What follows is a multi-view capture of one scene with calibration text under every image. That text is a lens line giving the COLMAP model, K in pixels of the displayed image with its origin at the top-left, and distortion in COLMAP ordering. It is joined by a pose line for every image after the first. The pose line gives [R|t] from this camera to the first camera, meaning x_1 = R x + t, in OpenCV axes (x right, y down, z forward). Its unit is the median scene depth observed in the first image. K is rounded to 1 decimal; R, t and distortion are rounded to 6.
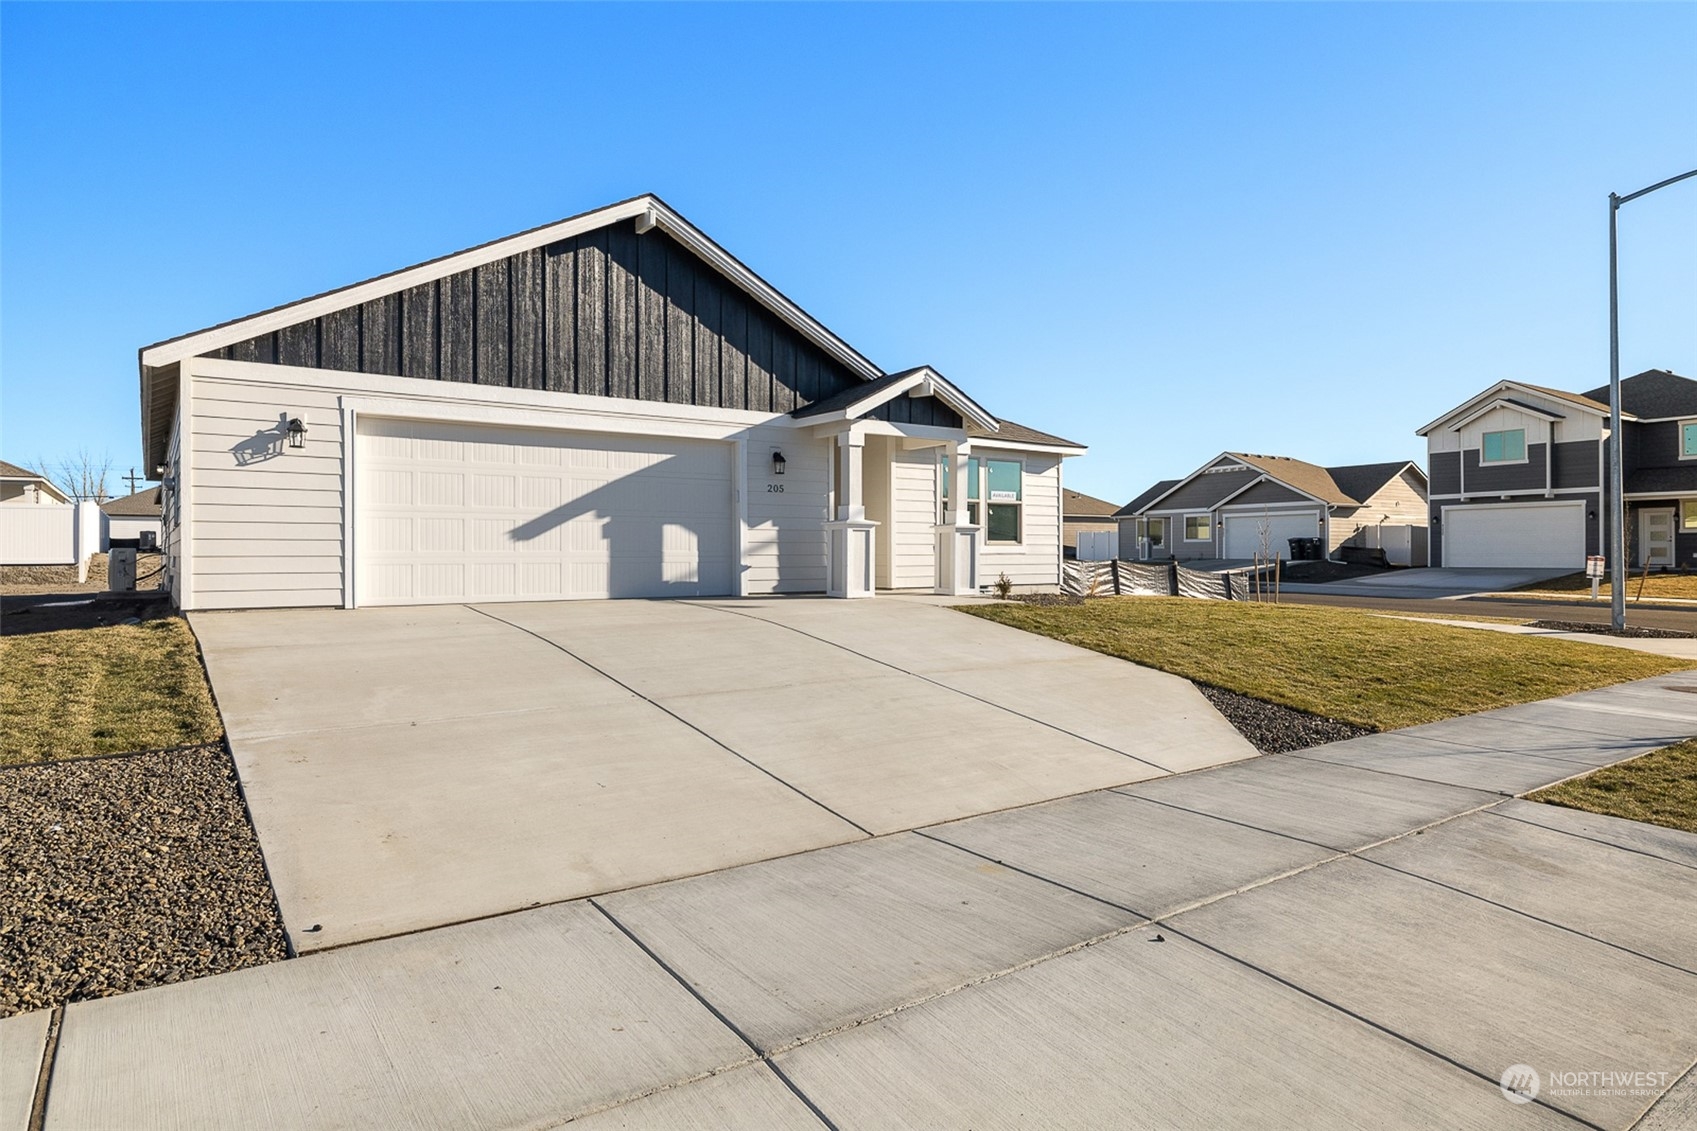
lens RADIAL K [[973.5, 0, 845.6], [0, 973.5, 564.7], [0, 0, 1]] dist [0.004223, 0.000370]
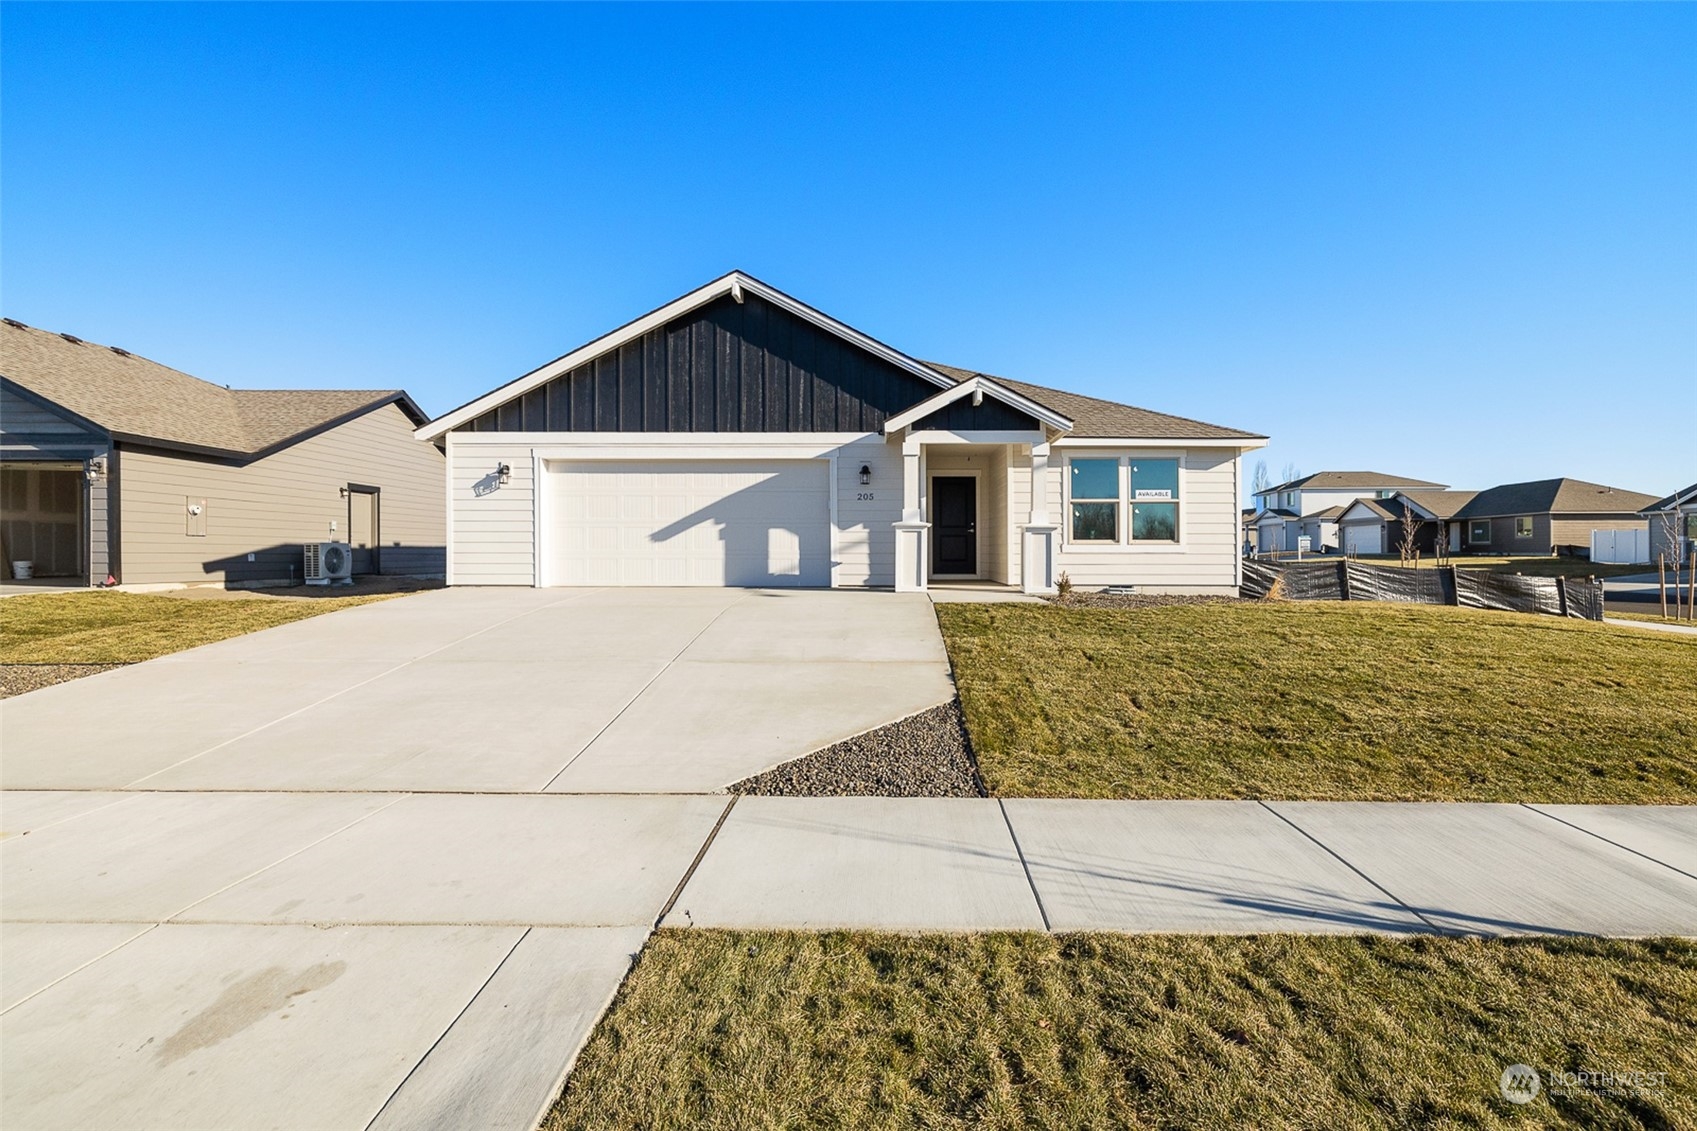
lens RADIAL K [[716.4, 0, 853.2], [0, 716.4, 559.0], [0, 0, 1]] dist [0.001050, -0.003575]
pose [[0.812912, 0.008301, -0.582327, 0.431790], [-0.009720, 0.999953, 0.000685, -0.003579], [0.582305, 0.005103, 0.812954, 0.297080]]
